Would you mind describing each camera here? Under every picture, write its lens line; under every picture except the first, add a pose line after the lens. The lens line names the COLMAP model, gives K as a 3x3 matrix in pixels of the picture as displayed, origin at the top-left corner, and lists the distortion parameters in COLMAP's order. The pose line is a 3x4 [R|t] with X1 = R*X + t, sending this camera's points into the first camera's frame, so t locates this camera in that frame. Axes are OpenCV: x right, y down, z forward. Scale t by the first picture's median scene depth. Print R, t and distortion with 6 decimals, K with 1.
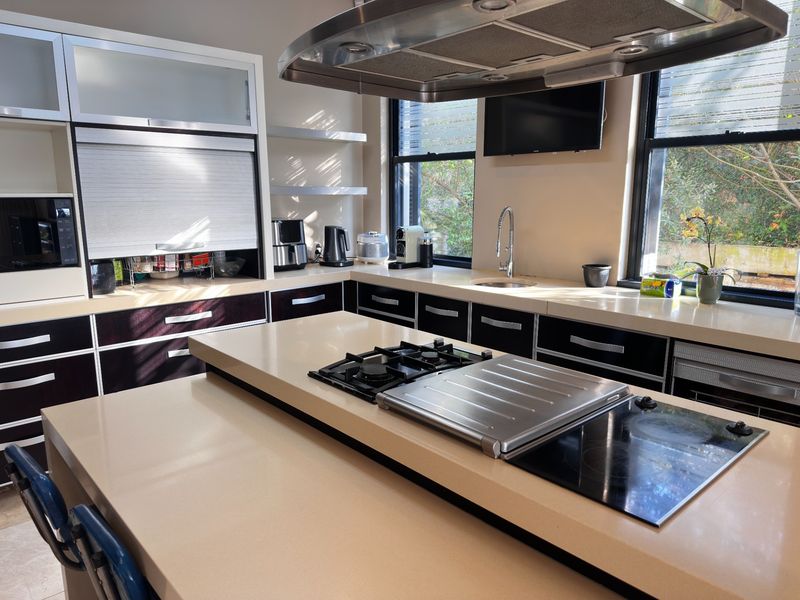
lens RADIAL K [[558.7, 0, 380.1], [0, 558.7, 299.9], [0, 0, 1]] dist [0.031706, -0.036588]
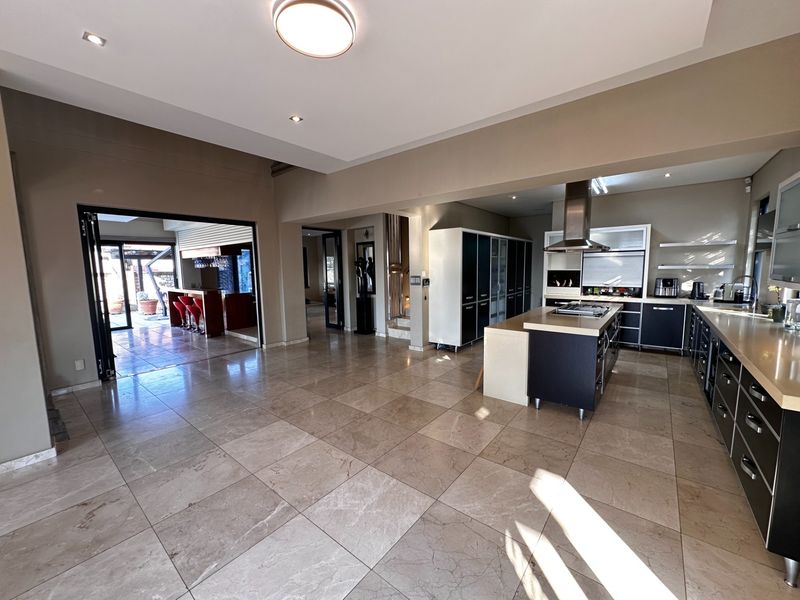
lens RADIAL K [[319.4, 0, 398.8], [0, 319.4, 300.6], [0, 0, 1]] dist [-0.016878, 0.000975]
pose [[0.173377, 0.106414, -0.979090, 1.288986], [-0.167390, 0.982865, 0.077184, 0.065168], [0.970526, 0.150508, 0.188218, -0.578445]]
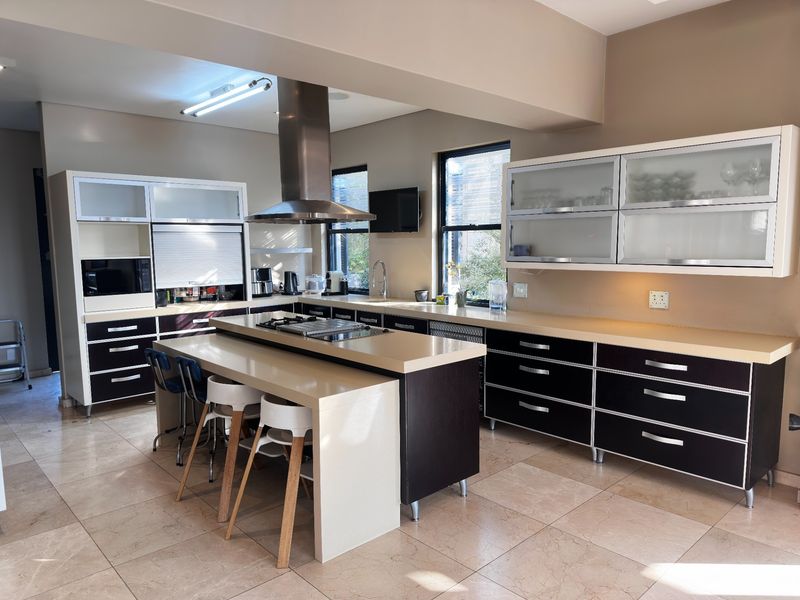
lens RADIAL K [[558.7, 0, 401.2], [0, 558.7, 301.8], [0, 0, 1]] dist [0.031706, -0.036588]
pose [[0.999283, -0.010573, 0.036343, 0.246615], [0.013444, 0.996731, -0.079666, 0.127957], [-0.035382, 0.080098, 0.996159, -0.897593]]
